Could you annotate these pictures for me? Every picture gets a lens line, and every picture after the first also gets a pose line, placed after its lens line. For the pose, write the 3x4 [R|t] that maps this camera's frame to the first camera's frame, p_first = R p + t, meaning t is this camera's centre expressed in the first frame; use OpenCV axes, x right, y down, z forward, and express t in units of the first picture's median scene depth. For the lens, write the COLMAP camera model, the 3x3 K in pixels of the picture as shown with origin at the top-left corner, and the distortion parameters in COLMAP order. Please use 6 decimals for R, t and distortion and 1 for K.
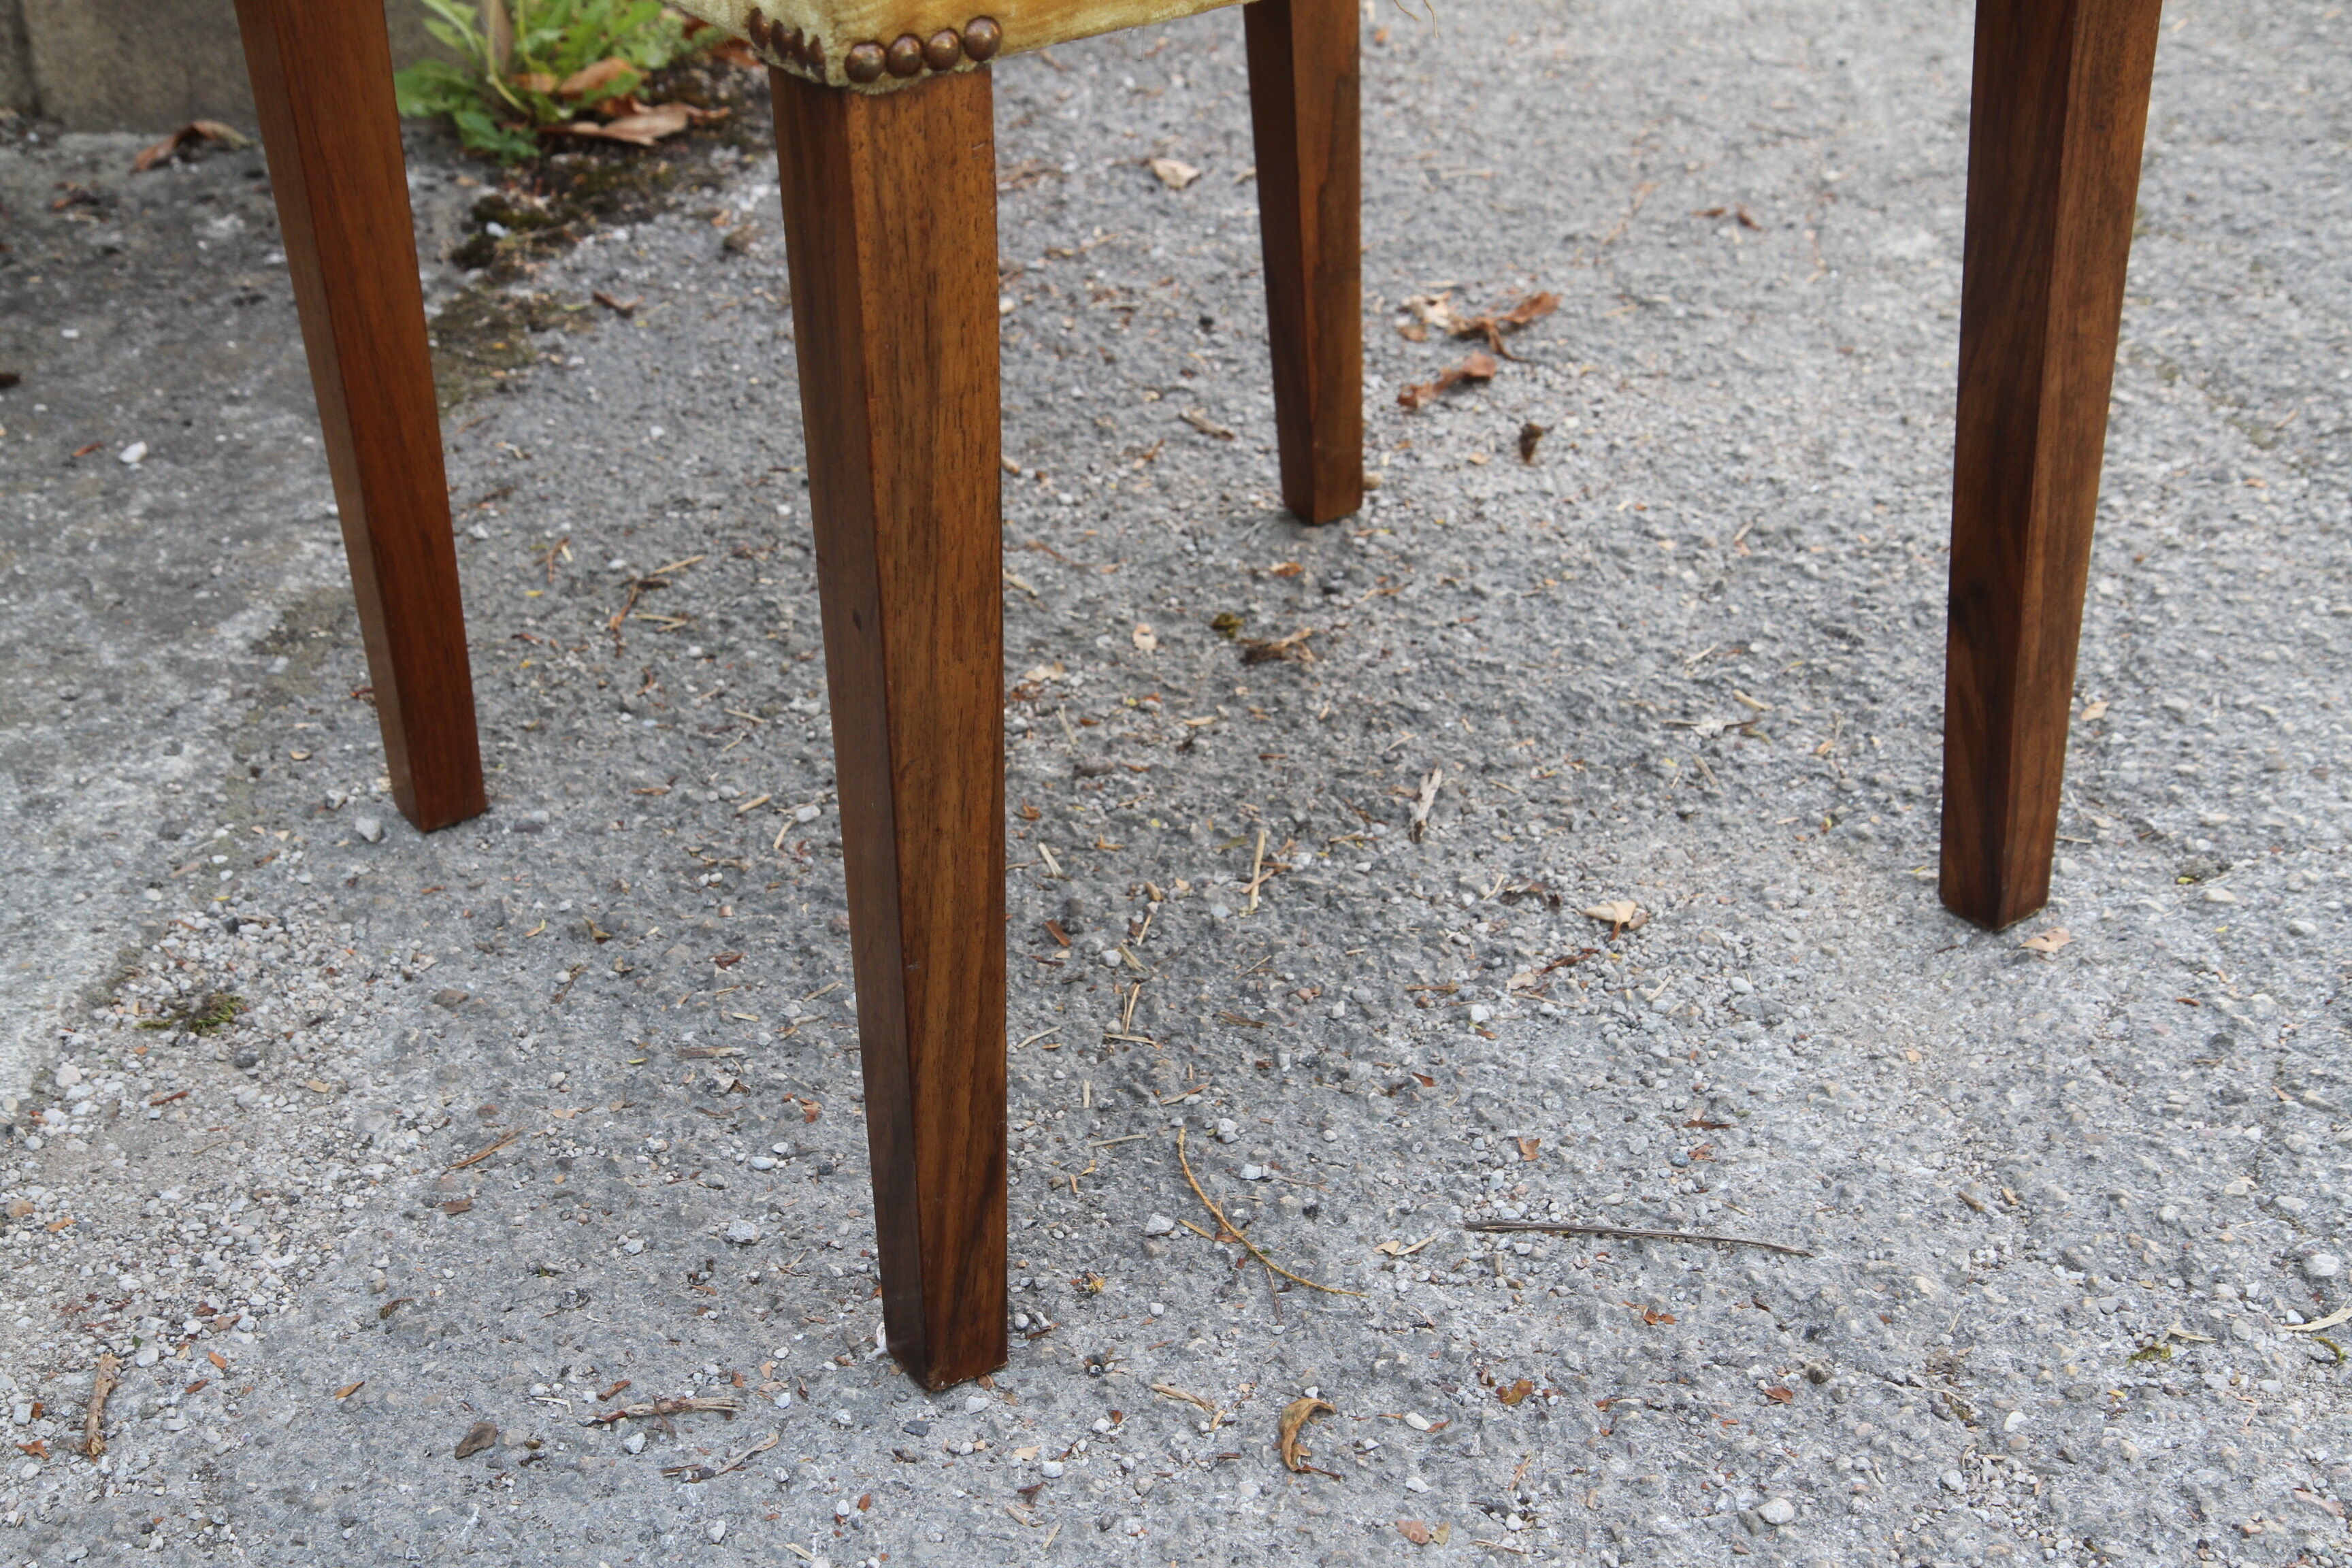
lens RADIAL K [[3295.7, 0, 1159.0], [0, 3295.7, 816.9], [0, 0, 1]] dist [0.058686, 0.312751]
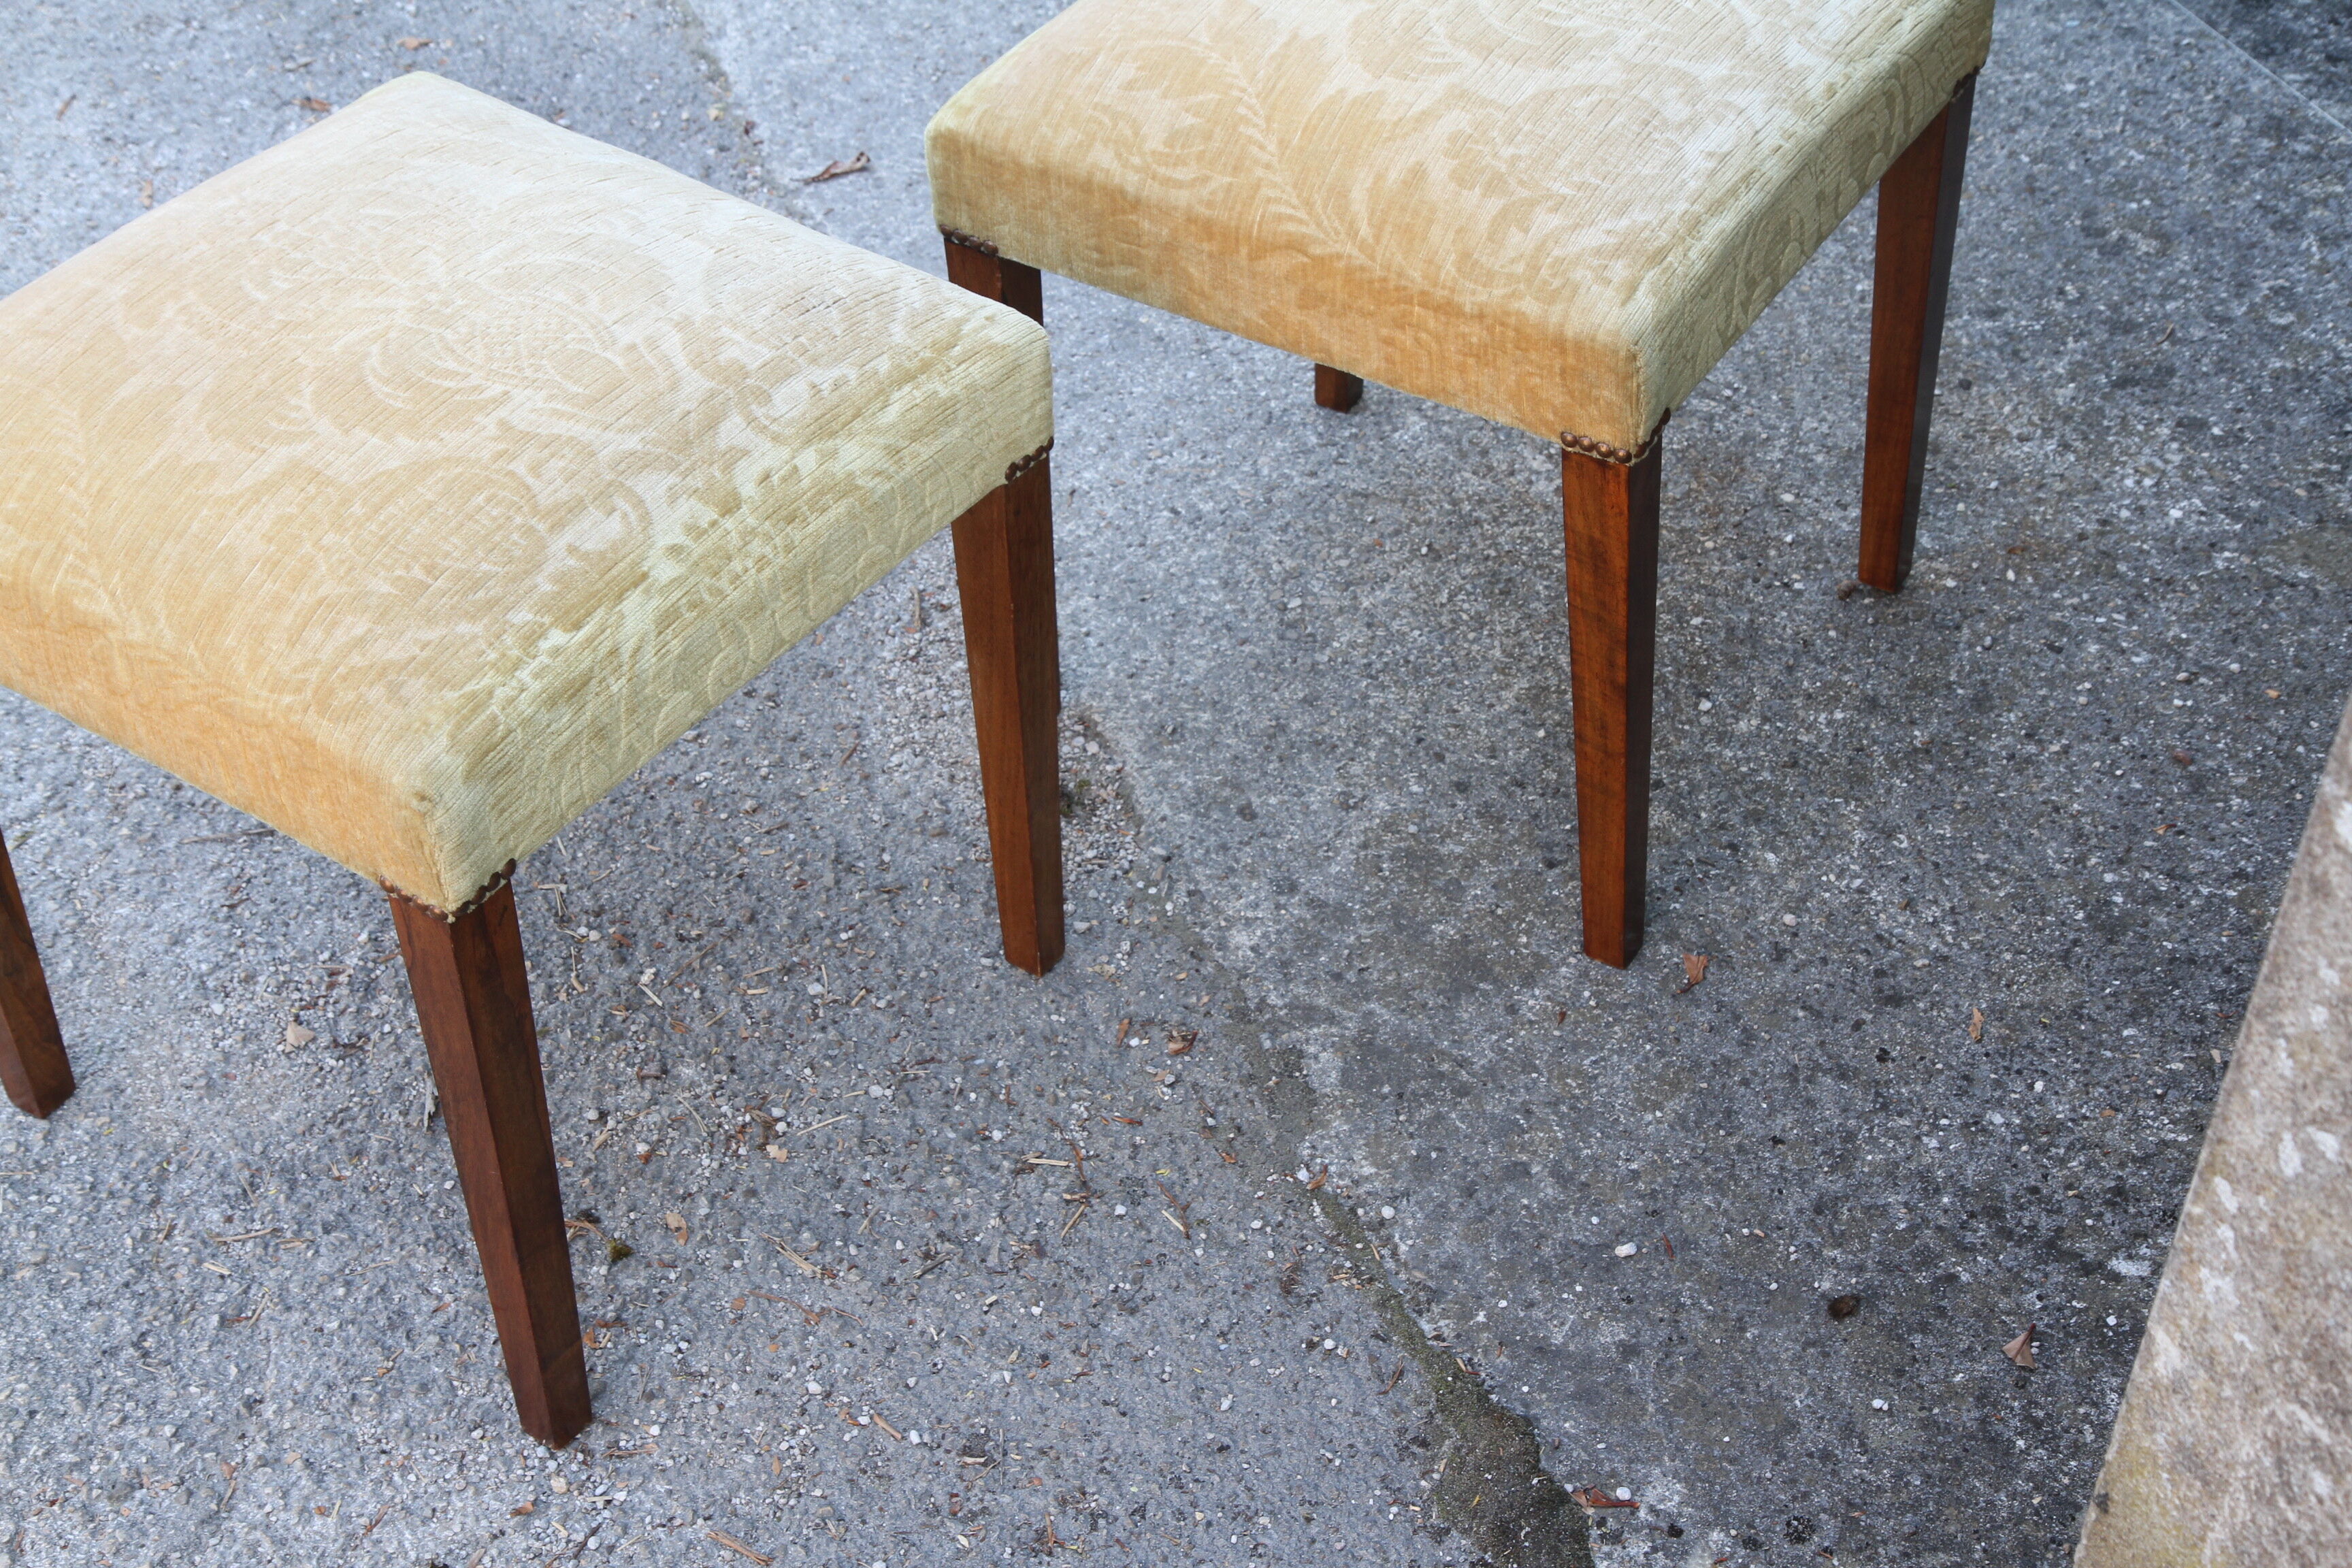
lens RADIAL K [[3132.6, 0, 1172.6], [0, 3132.6, 840.6], [0, 0, 1]] dist [0.080624, 0.128145]
pose [[-0.922692, 0.299915, -0.242262, 0.073664], [-0.146163, 0.309347, 0.939649, -1.349382], [0.356758, 0.902416, -0.241596, 1.247751]]
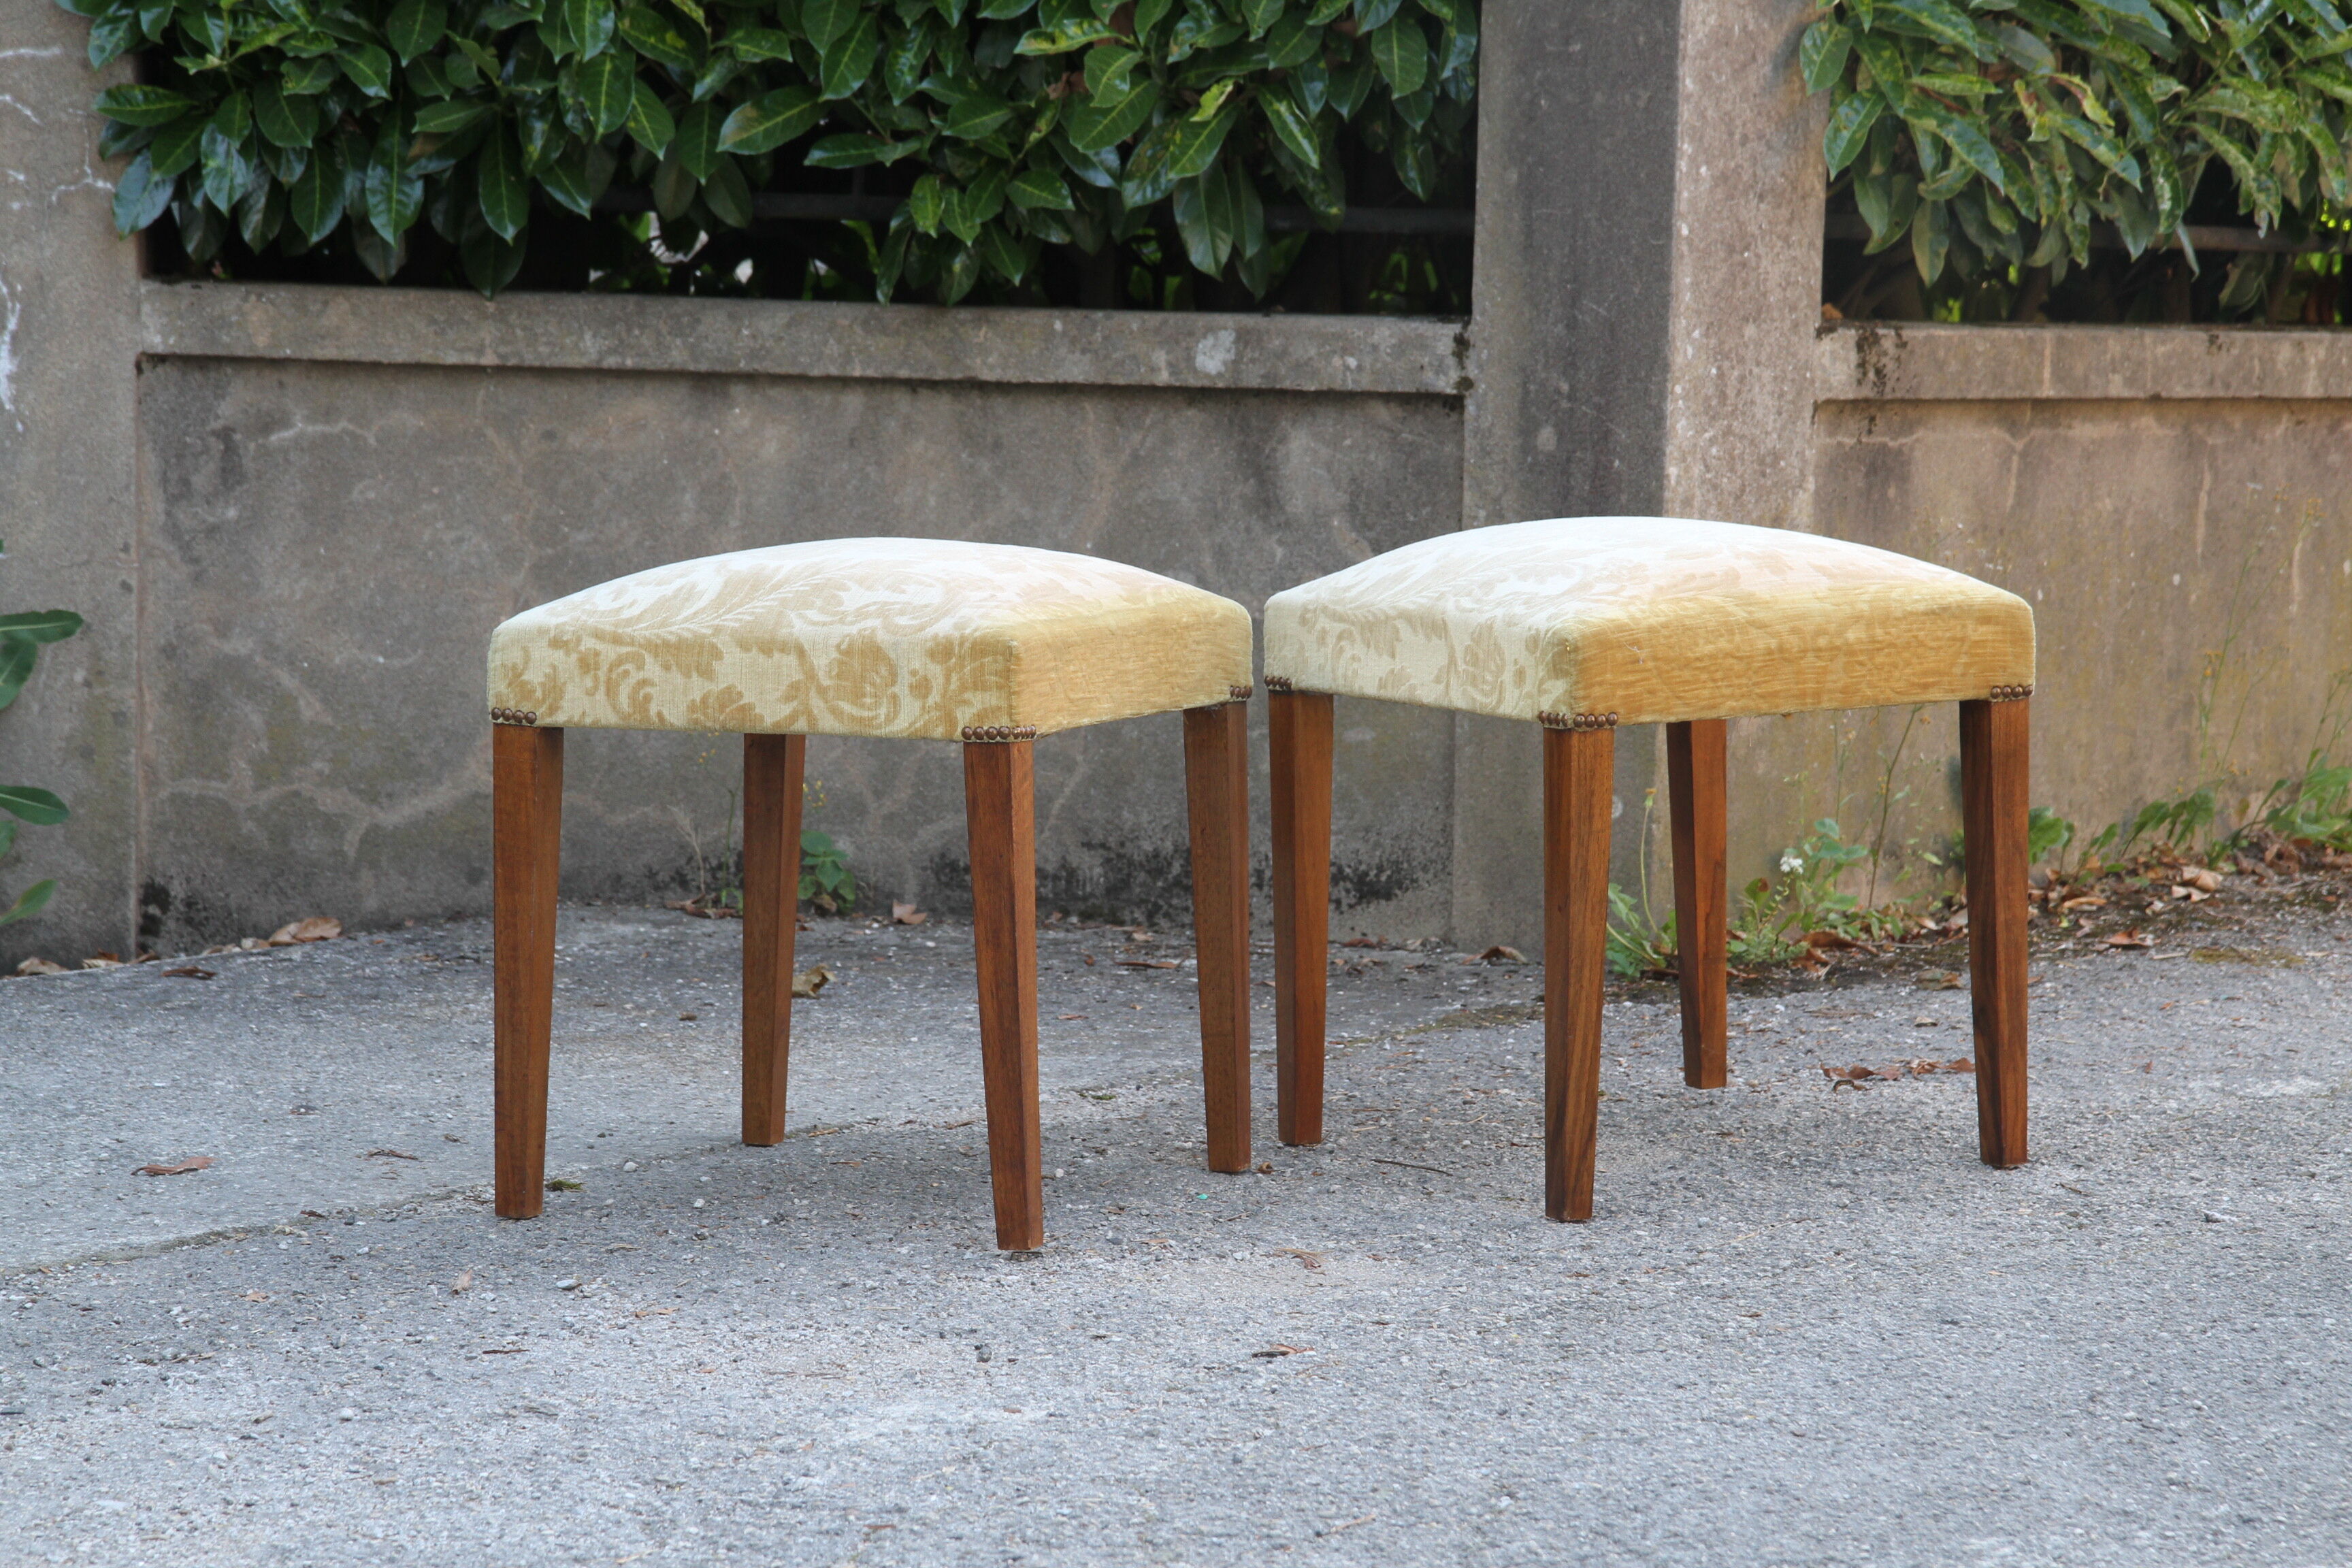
lens RADIAL K [[5567.9, 0, 1160.8], [0, 5567.9, 826.9], [0, 0, 1]] dist [0.304808, 0.634787]
pose [[0.762585, 0.104716, -0.638356, 2.109539], [-0.348530, 0.897846, -0.269073, 0.864394], [0.544969, 0.427677, 0.721180, -1.850011]]
